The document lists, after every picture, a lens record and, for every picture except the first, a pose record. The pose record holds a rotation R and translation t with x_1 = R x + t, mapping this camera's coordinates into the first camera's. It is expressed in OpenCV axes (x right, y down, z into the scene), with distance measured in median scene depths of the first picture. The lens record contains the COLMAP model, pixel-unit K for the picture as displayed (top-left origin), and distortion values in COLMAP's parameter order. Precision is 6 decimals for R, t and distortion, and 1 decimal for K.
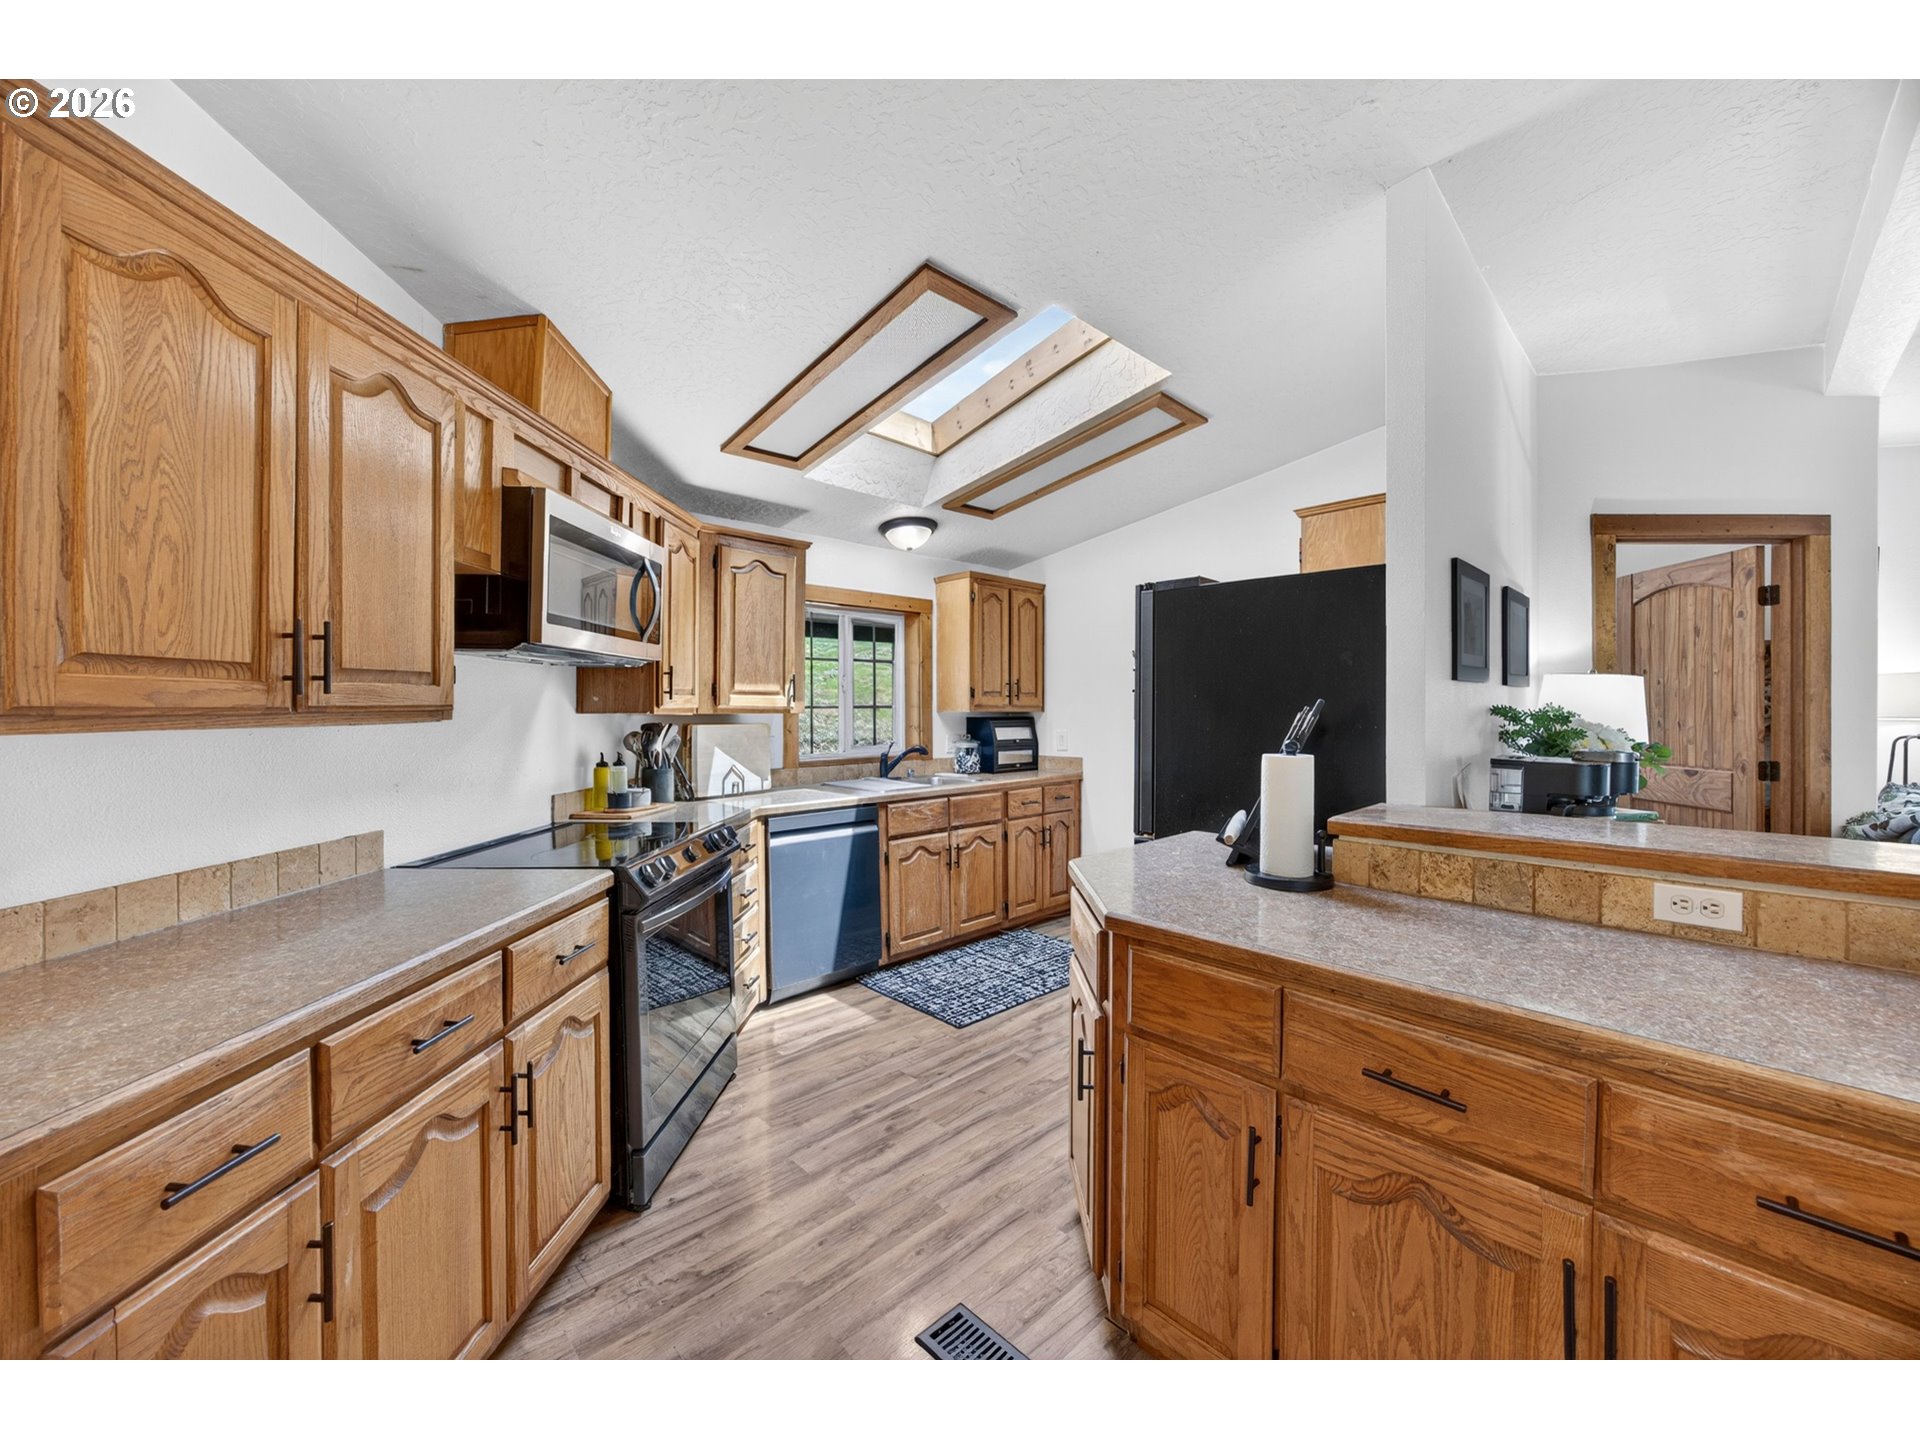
lens RADIAL K [[747.3, 0, 958.9], [0, 747.3, 716.1], [0, 0, 1]] dist [-0.016797, 0.003598]
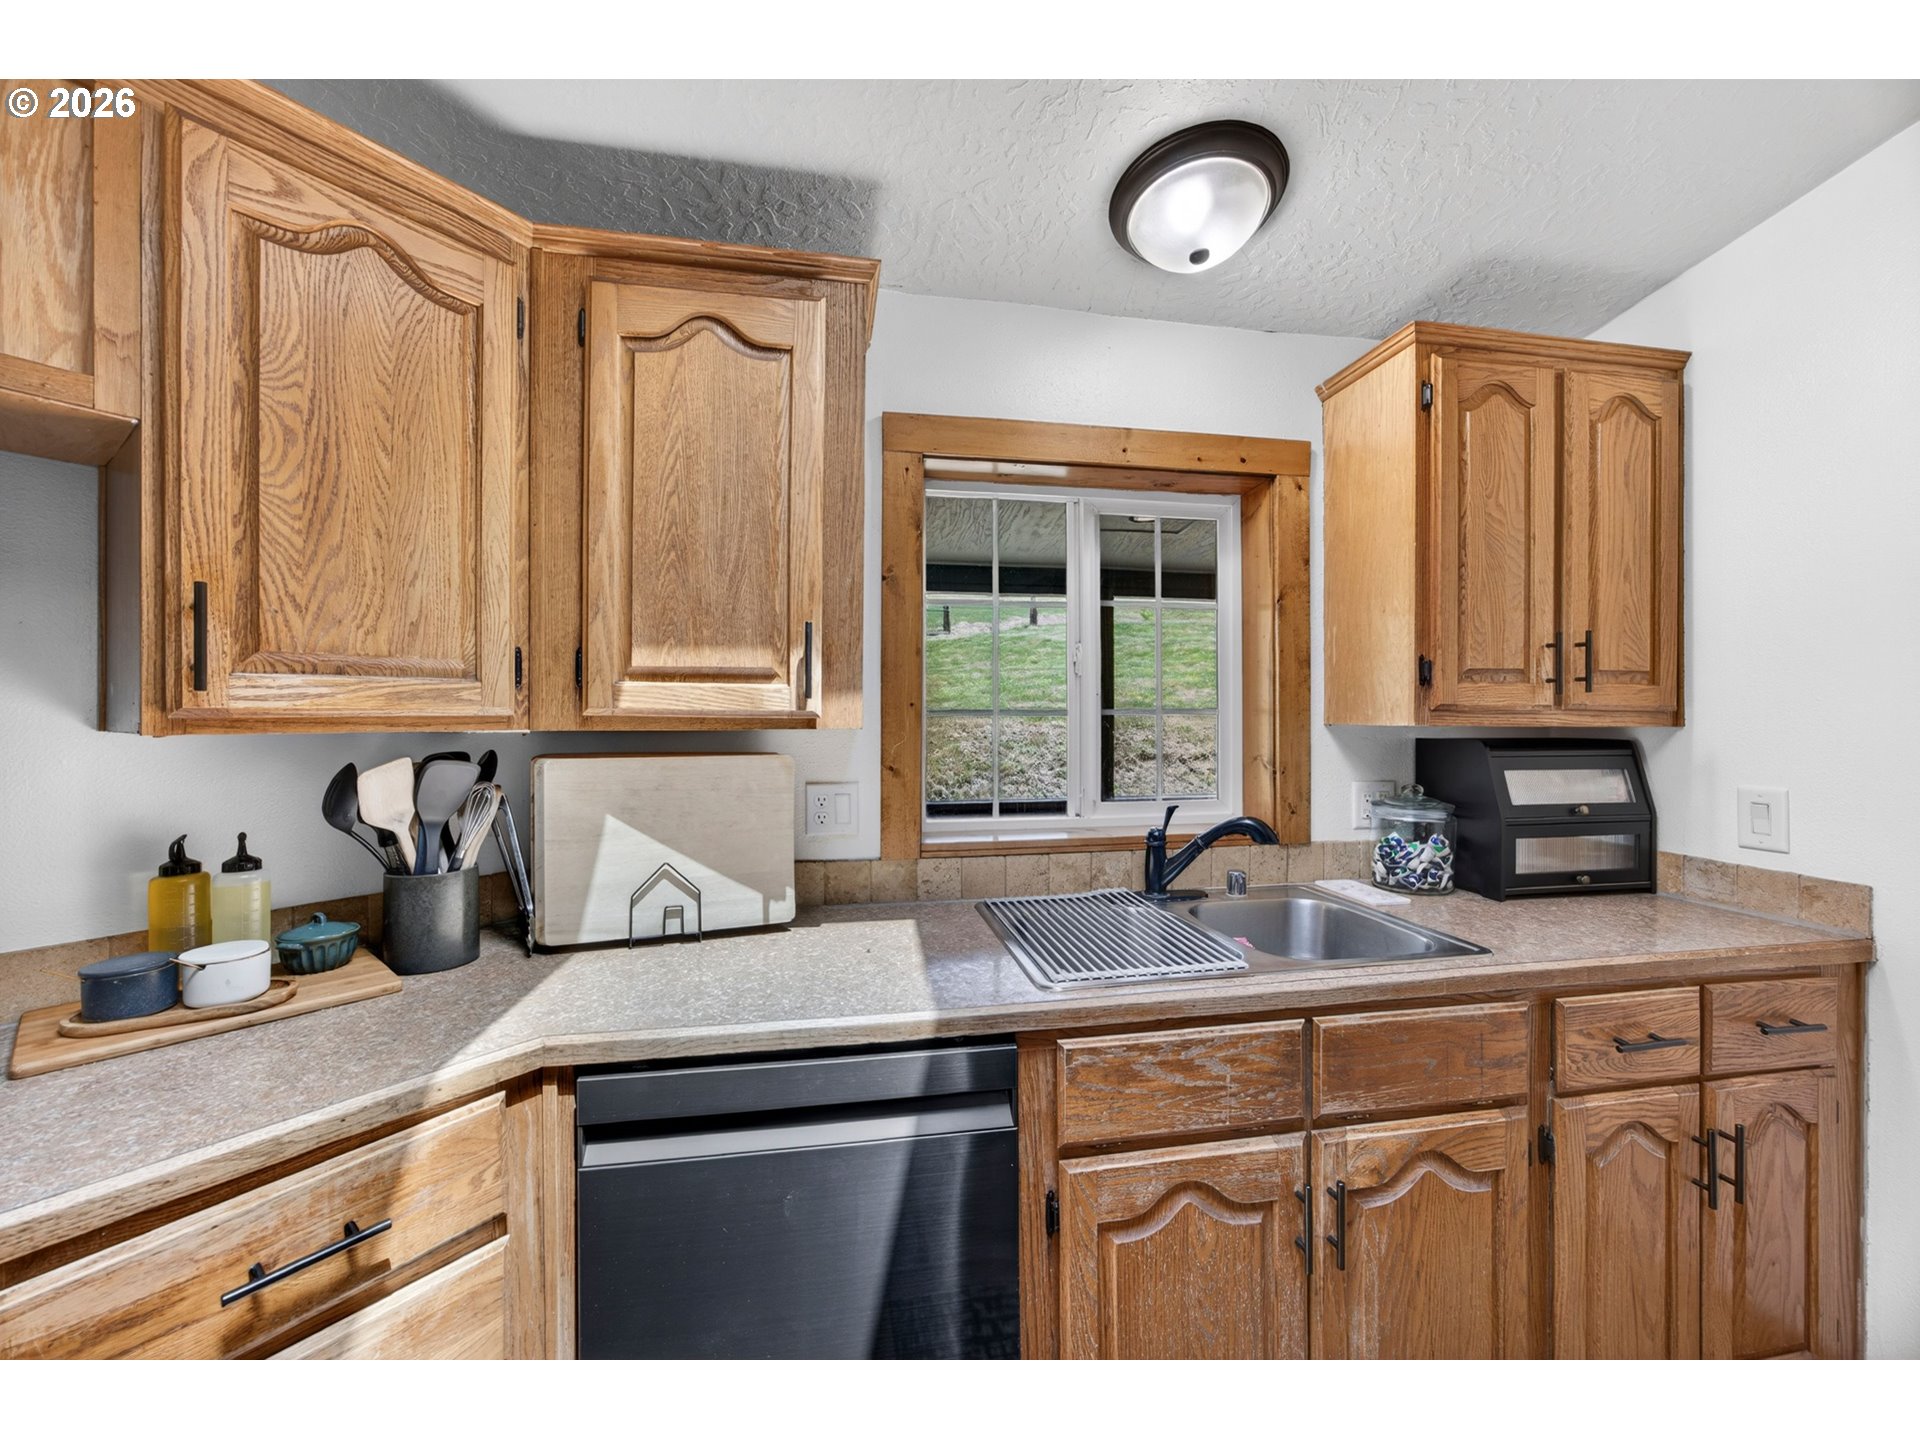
lens RADIAL K [[747.3, 0, 951.1], [0, 747.3, 715.2], [0, 0, 1]] dist [-0.016797, 0.003598]
pose [[0.827905, 0.005386, -0.560843, 0.034091], [-0.007936, 0.999966, -0.002112, -0.009977], [0.560813, 0.006199, 0.827919, 0.682192]]
